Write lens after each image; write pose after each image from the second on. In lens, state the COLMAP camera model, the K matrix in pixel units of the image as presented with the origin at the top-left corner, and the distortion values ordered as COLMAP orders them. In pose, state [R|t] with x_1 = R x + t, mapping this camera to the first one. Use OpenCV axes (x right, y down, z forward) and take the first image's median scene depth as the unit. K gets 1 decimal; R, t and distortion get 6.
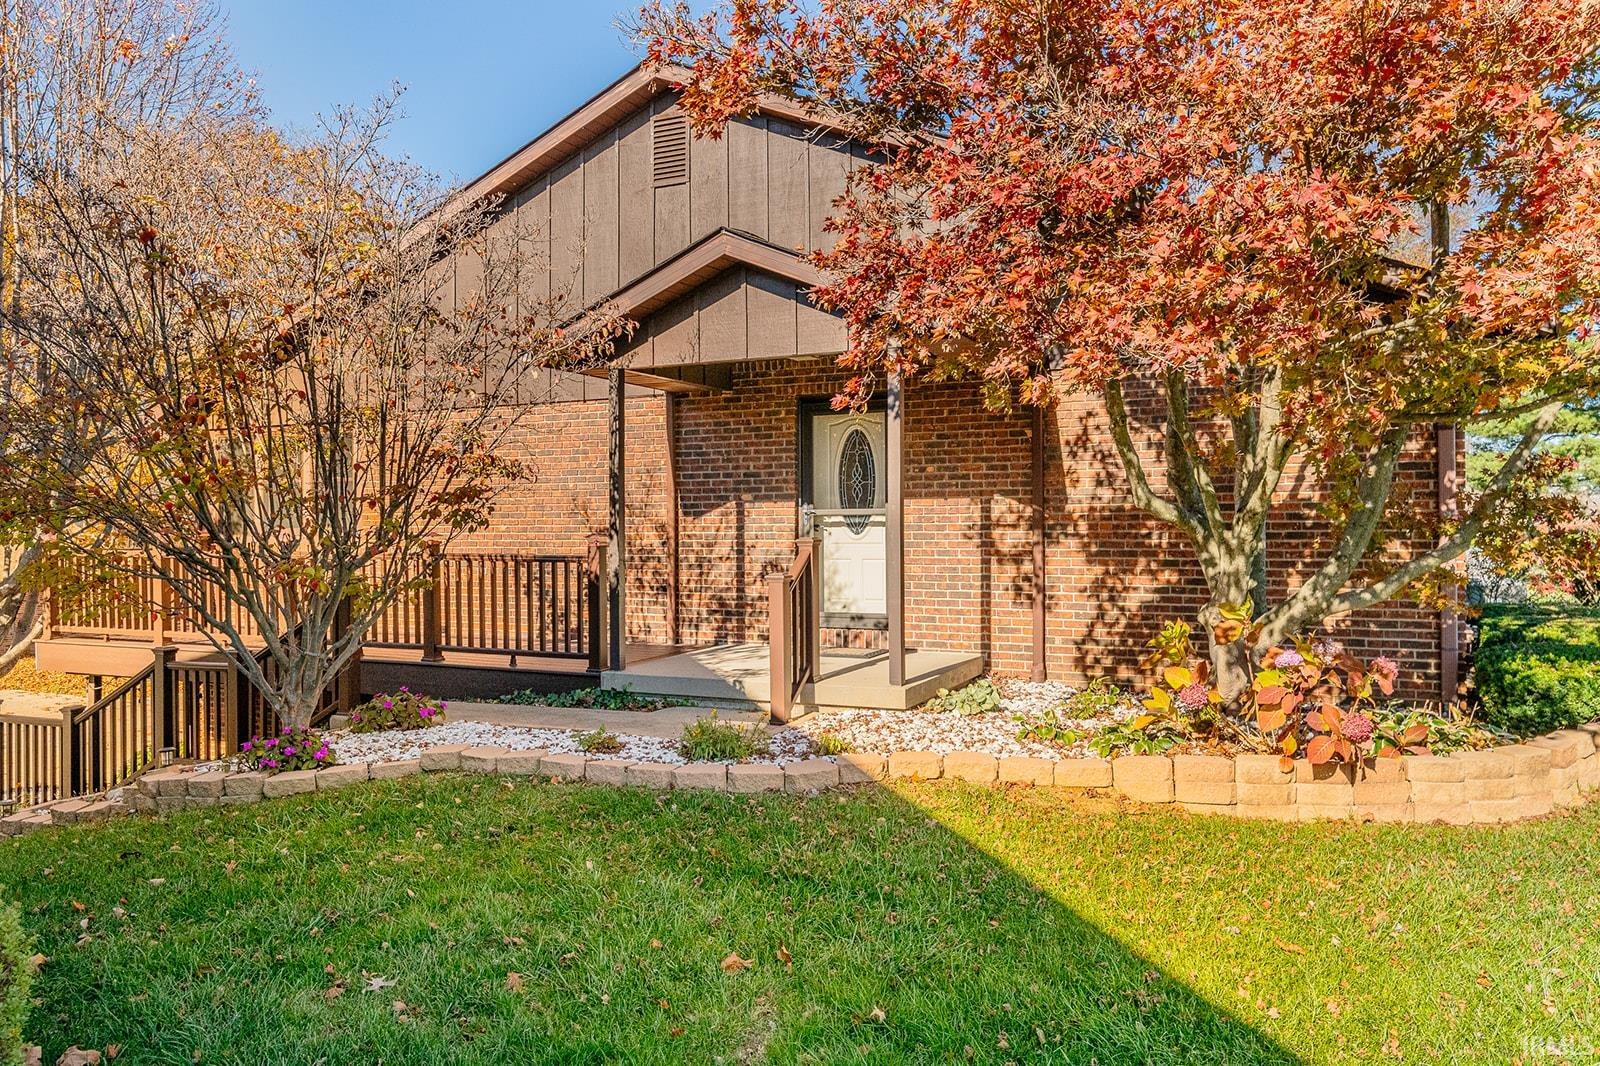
lens RADIAL K [[1117.1, 0, 801.8], [0, 1117.1, 535.8], [0, 0, 1]] dist [-0.000639, -0.000196]
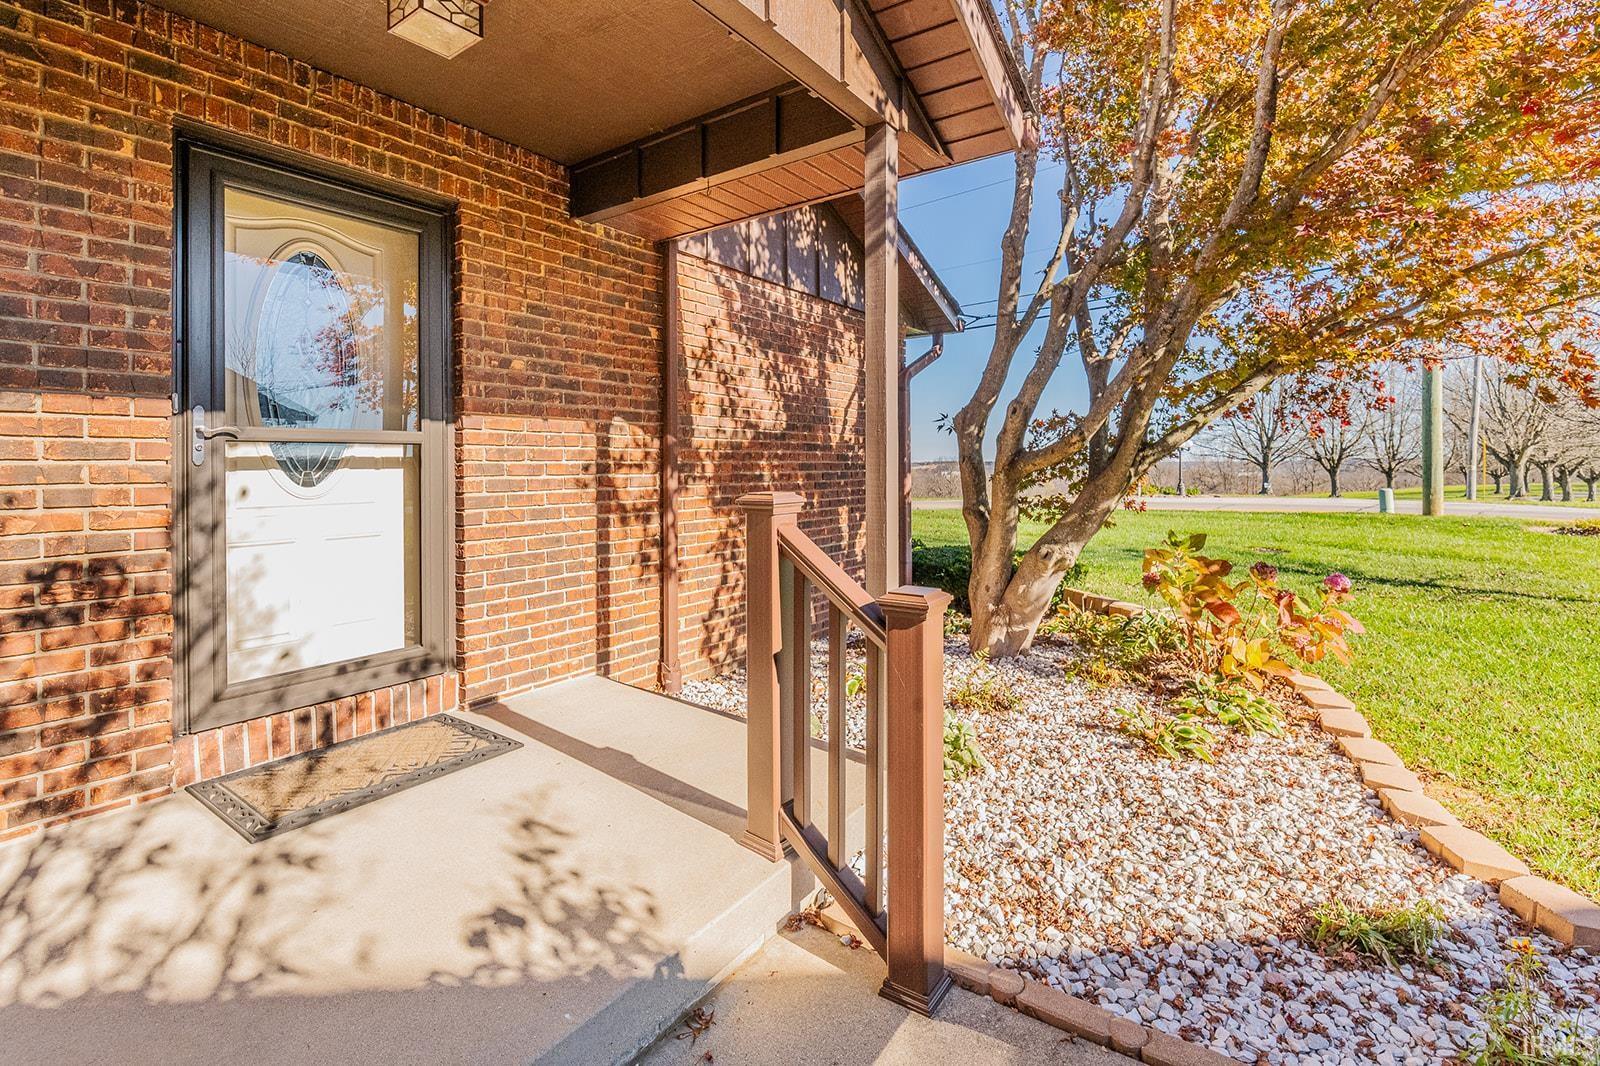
lens RADIAL K [[711.7, 0, 778.2], [0, 711.7, 474.9], [0, 0, 1]] dist [-0.002265, -0.000593]
pose [[0.216576, -0.009175, 0.976223, -0.193587], [0.015063, 0.999868, 0.006055, -0.004668], [-0.976150, 0.013394, 0.216685, 0.758563]]
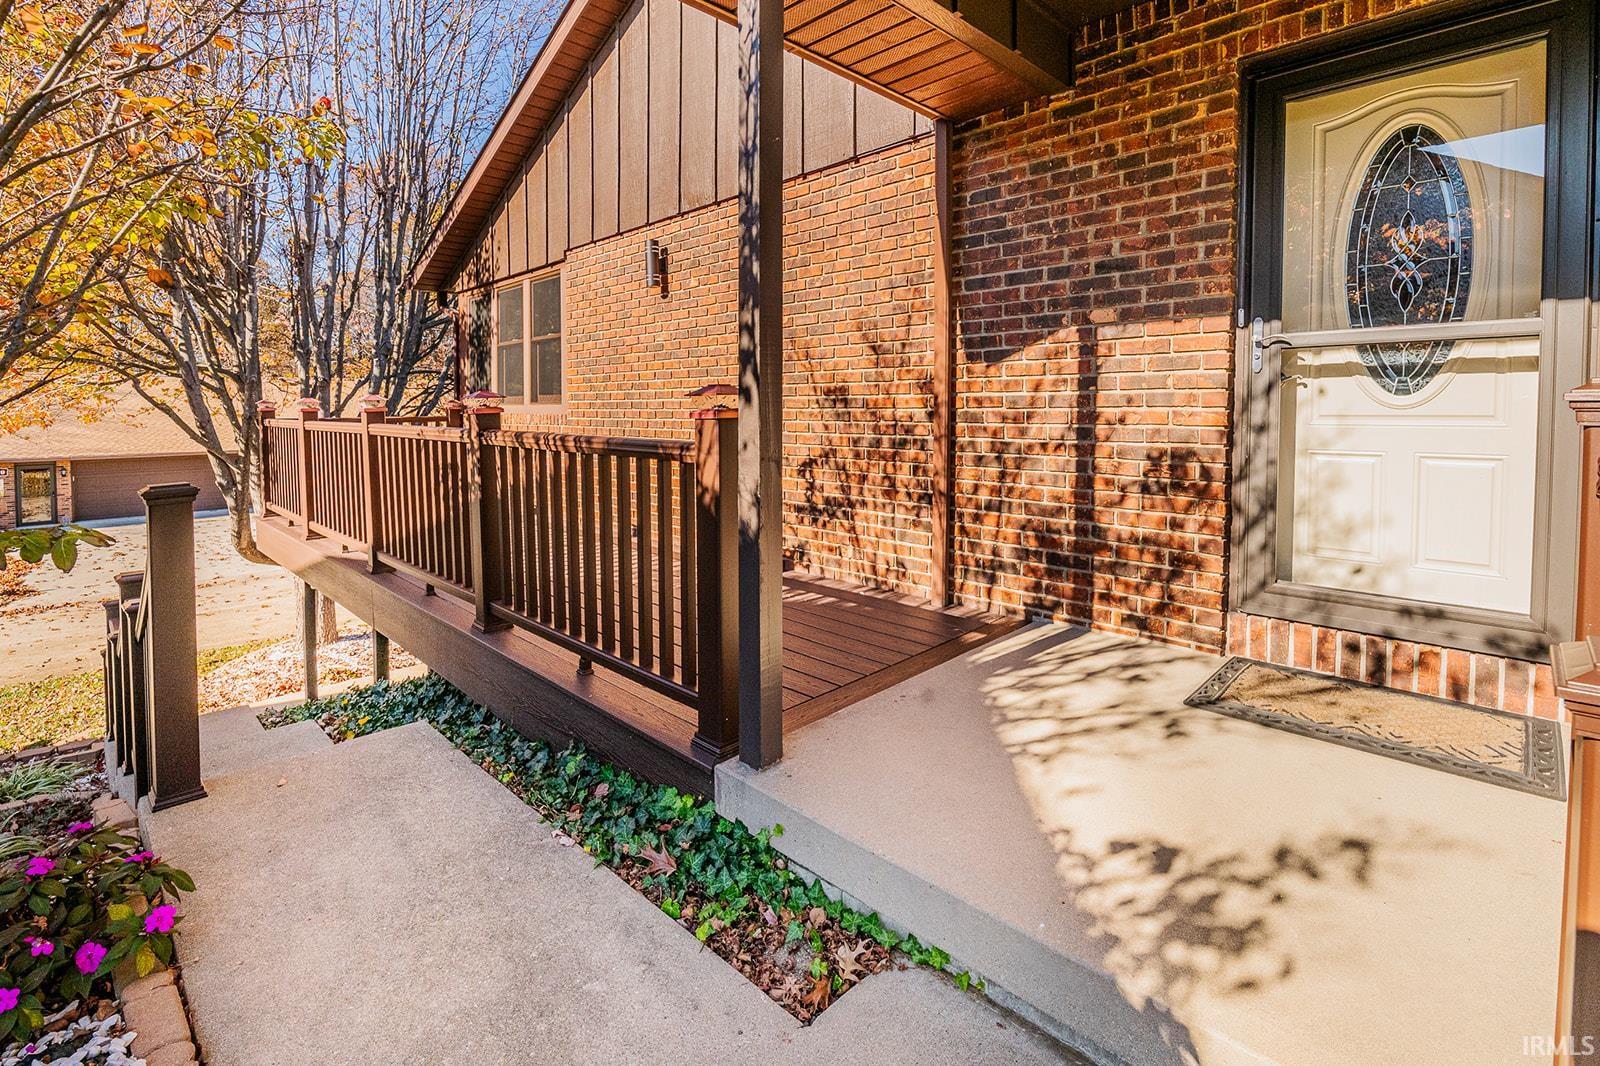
lens RADIAL K [[736.7, 0, 813.4], [0, 736.7, 432.8], [0, 0, 1]] dist [-0.002975, -0.000375]
pose [[0.941549, 0.012610, -0.336640, -0.060686], [-0.002951, 0.999570, 0.029189, 0.005632], [0.336863, -0.026489, 0.941181, 0.688562]]
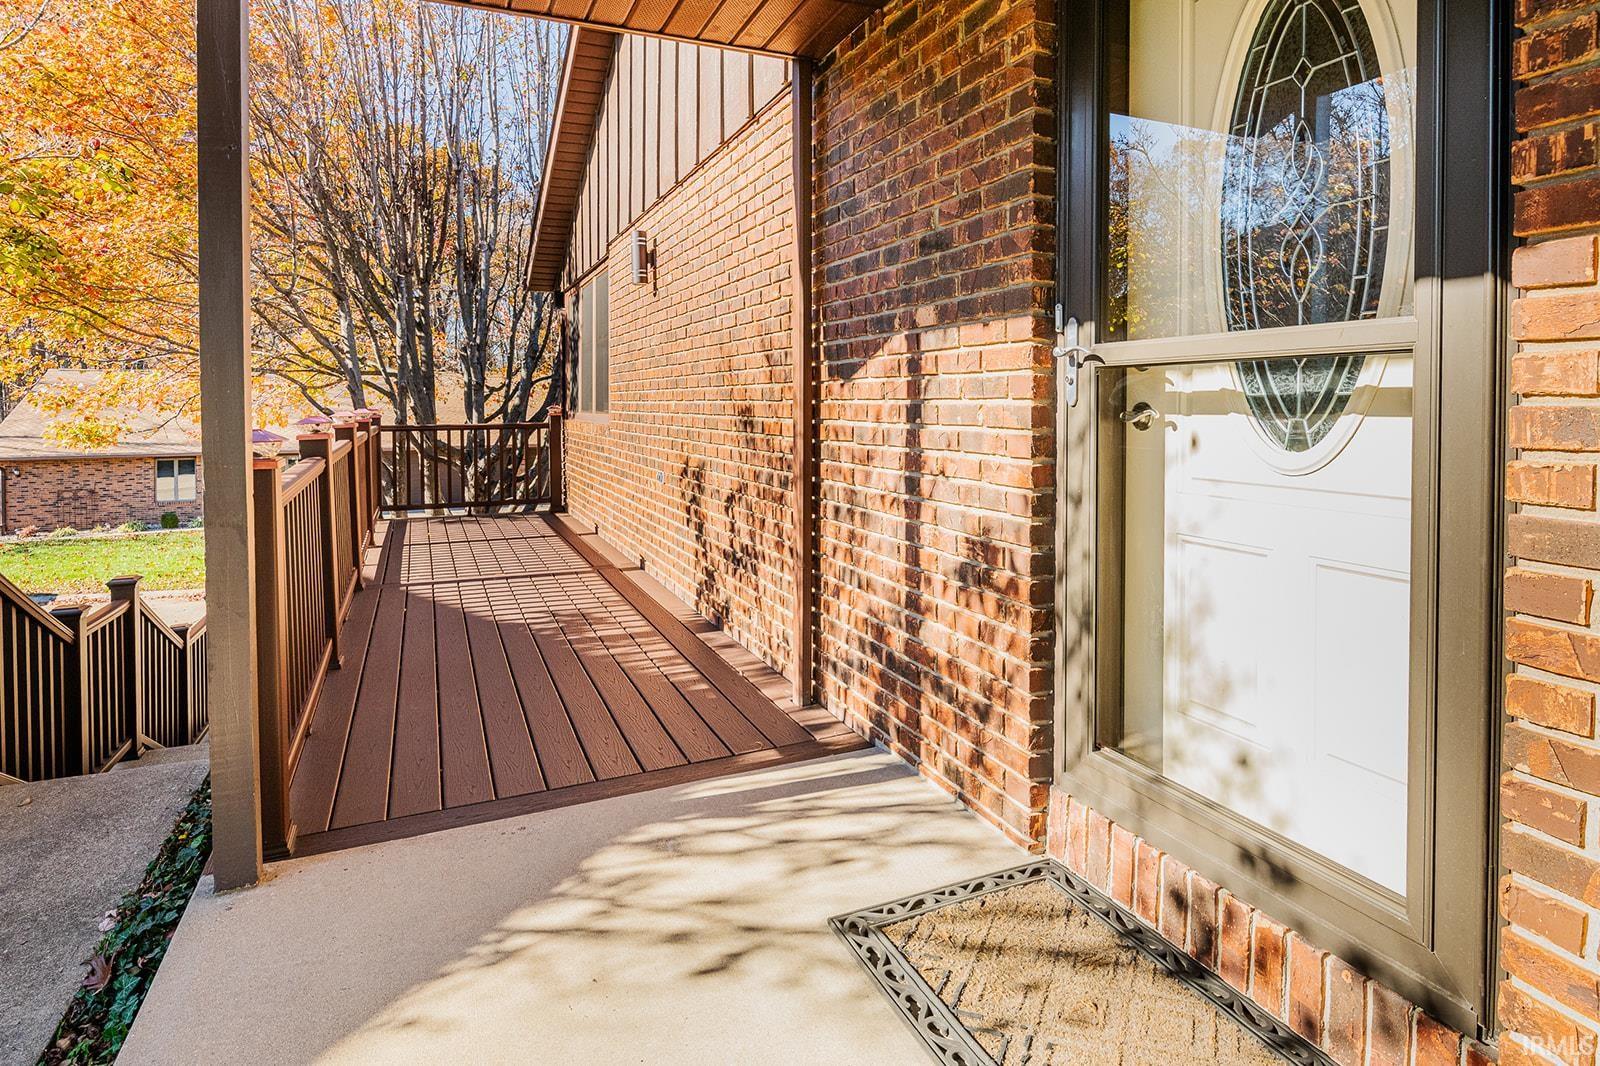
lens RADIAL K [[869.8, 0, 804.0], [0, 869.8, 413.7], [0, 0, 1]] dist [0.003080, -0.000067]
pose [[0.741465, 0.013576, -0.670854, 0.093632], [-0.006682, 0.999895, 0.012849, -0.009892], [0.670958, -0.005044, 0.741478, 0.813925]]
